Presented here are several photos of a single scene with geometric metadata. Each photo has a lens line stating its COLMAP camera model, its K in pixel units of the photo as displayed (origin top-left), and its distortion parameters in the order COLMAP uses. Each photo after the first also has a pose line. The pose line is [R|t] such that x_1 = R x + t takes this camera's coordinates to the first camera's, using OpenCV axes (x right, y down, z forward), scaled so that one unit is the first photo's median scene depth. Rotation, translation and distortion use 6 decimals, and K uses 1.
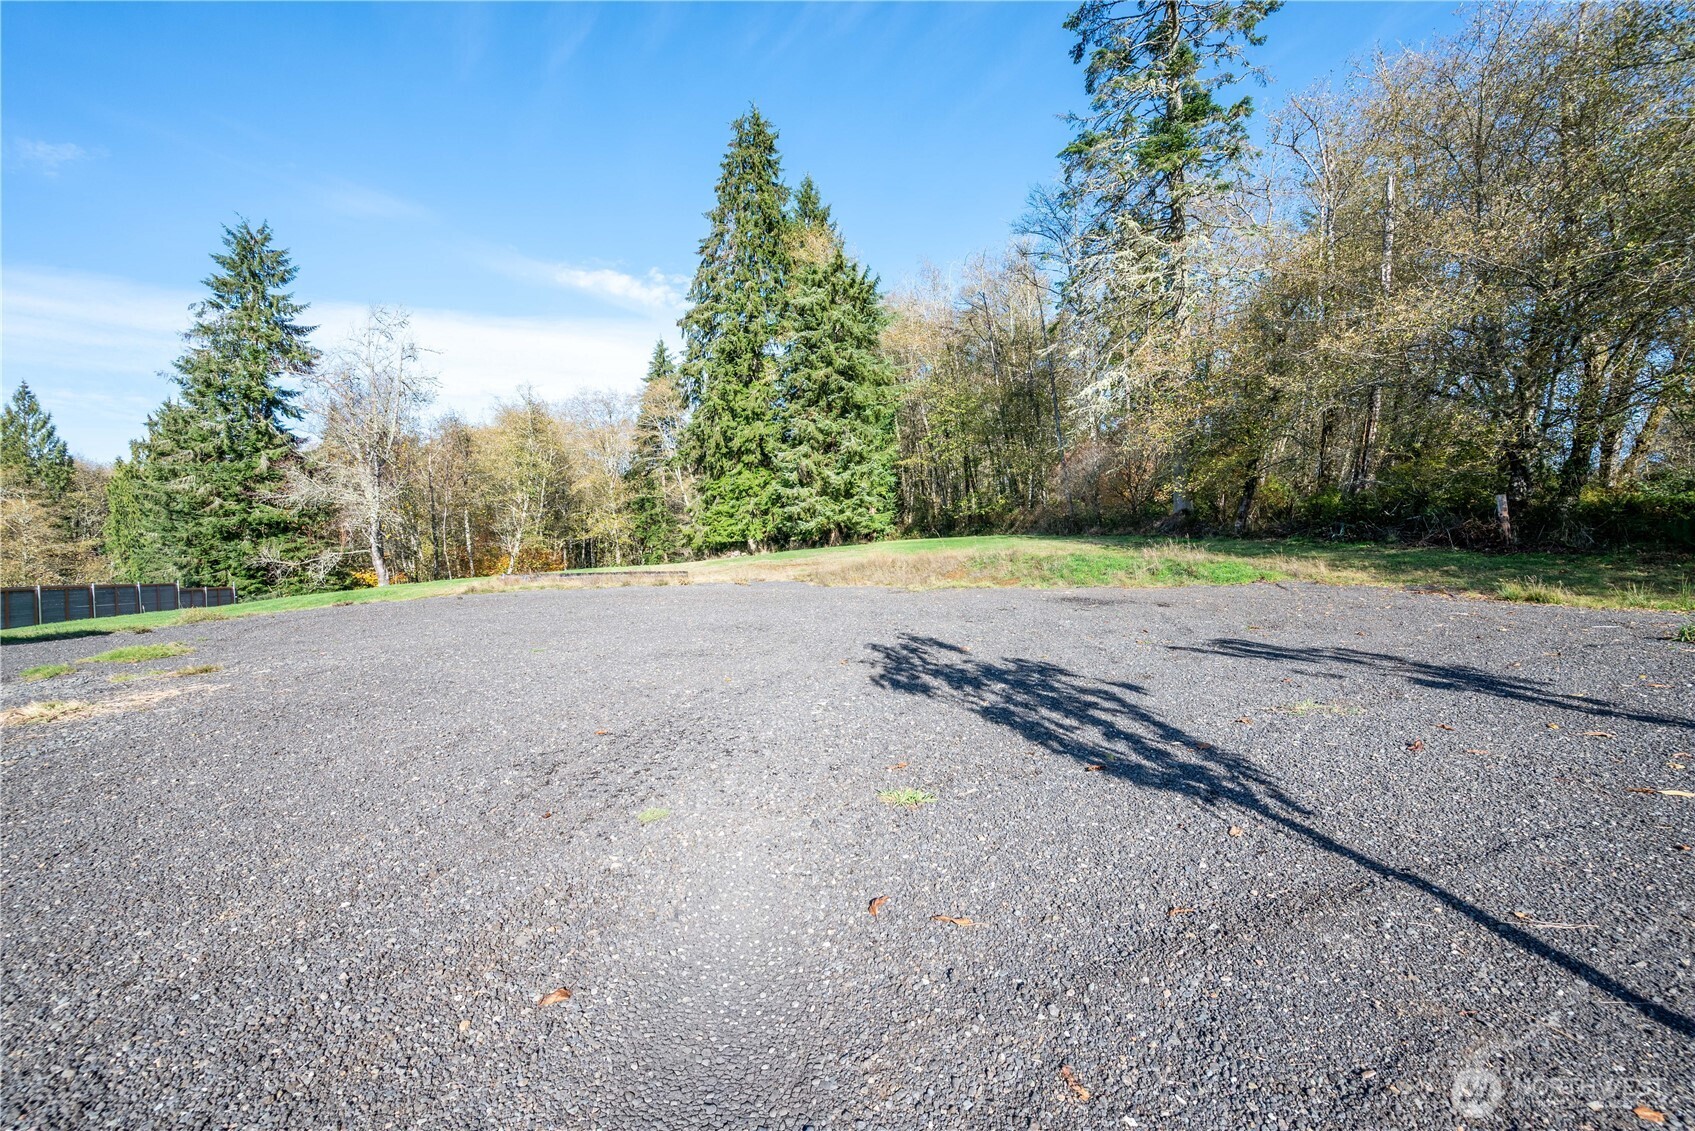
lens RADIAL K [[675.5, 0, 847.5], [0, 675.5, 565.5], [0, 0, 1]] dist [-0.012193, 0.000080]
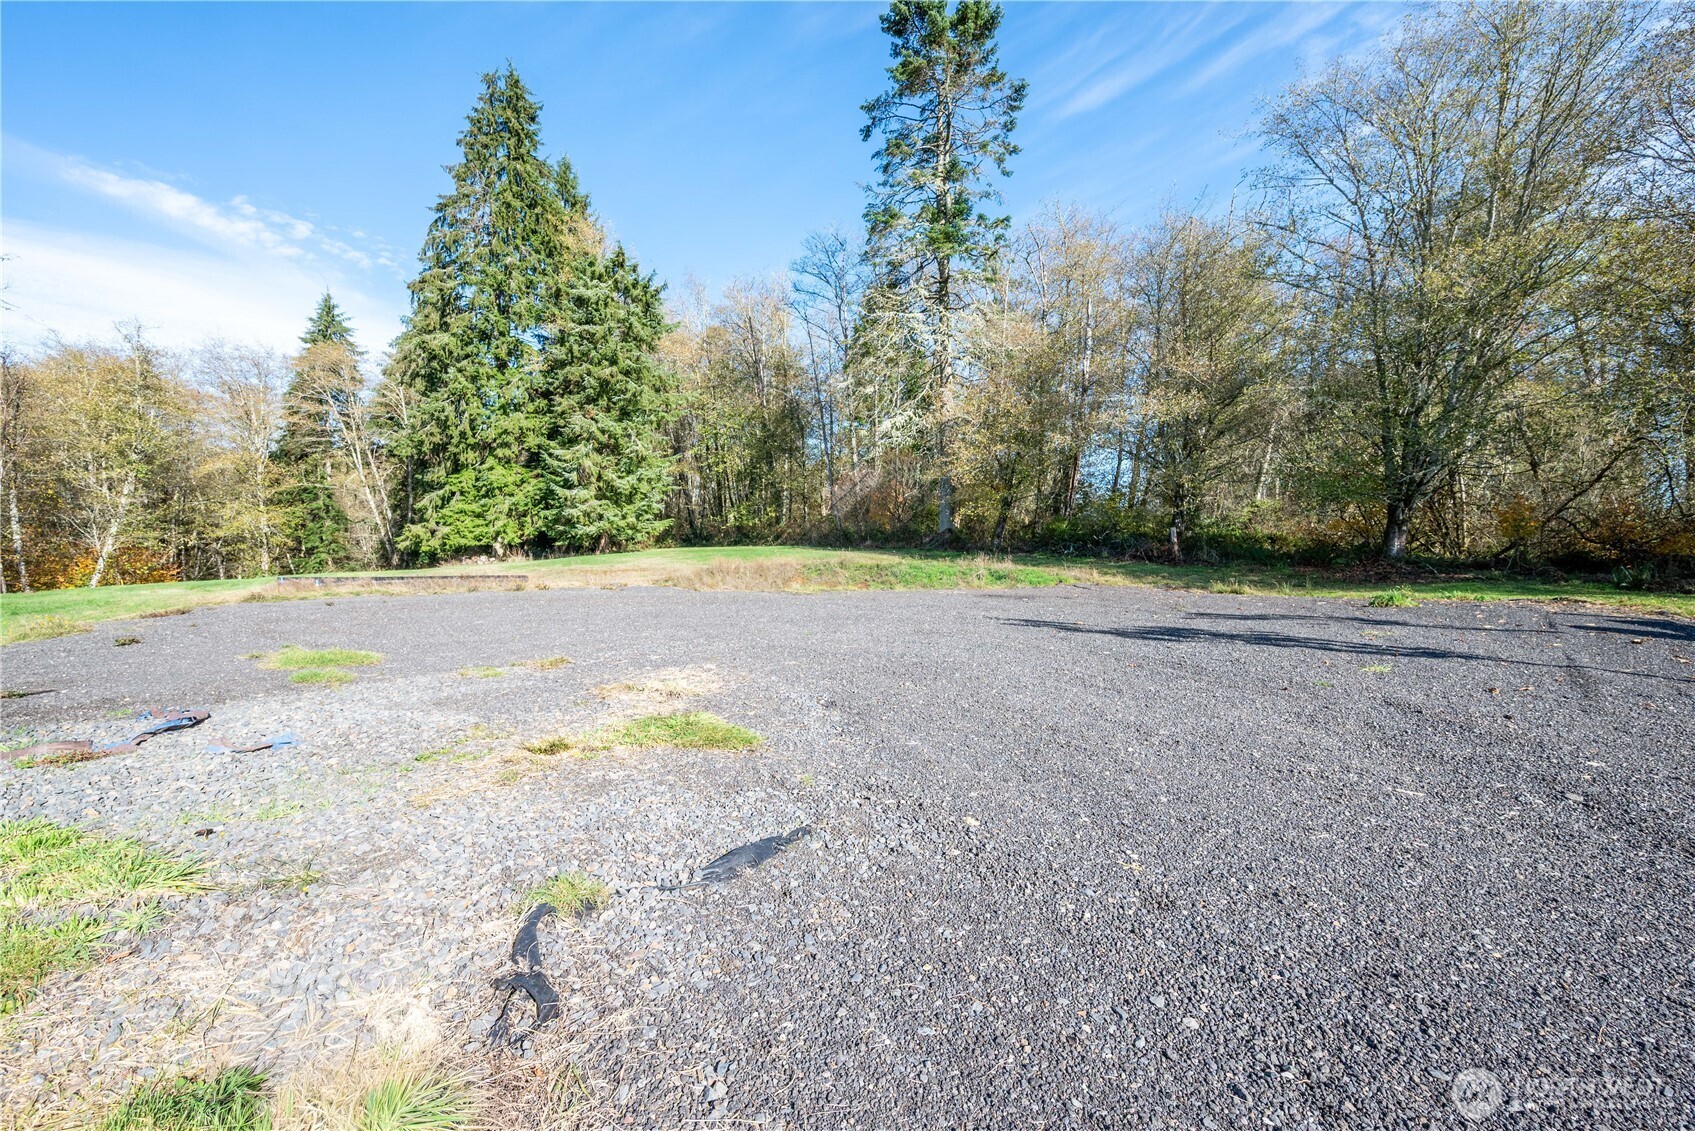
lens RADIAL K [[657.8, 0, 847.5], [0, 657.8, 565.5], [0, 0, 1]] dist [-0.015140, -0.000120]
pose [[0.875730, 0.012546, 0.482639, -0.171281], [-0.004074, 0.999819, -0.018599, 0.005256], [-0.482785, 0.014321, 0.875622, 0.025190]]
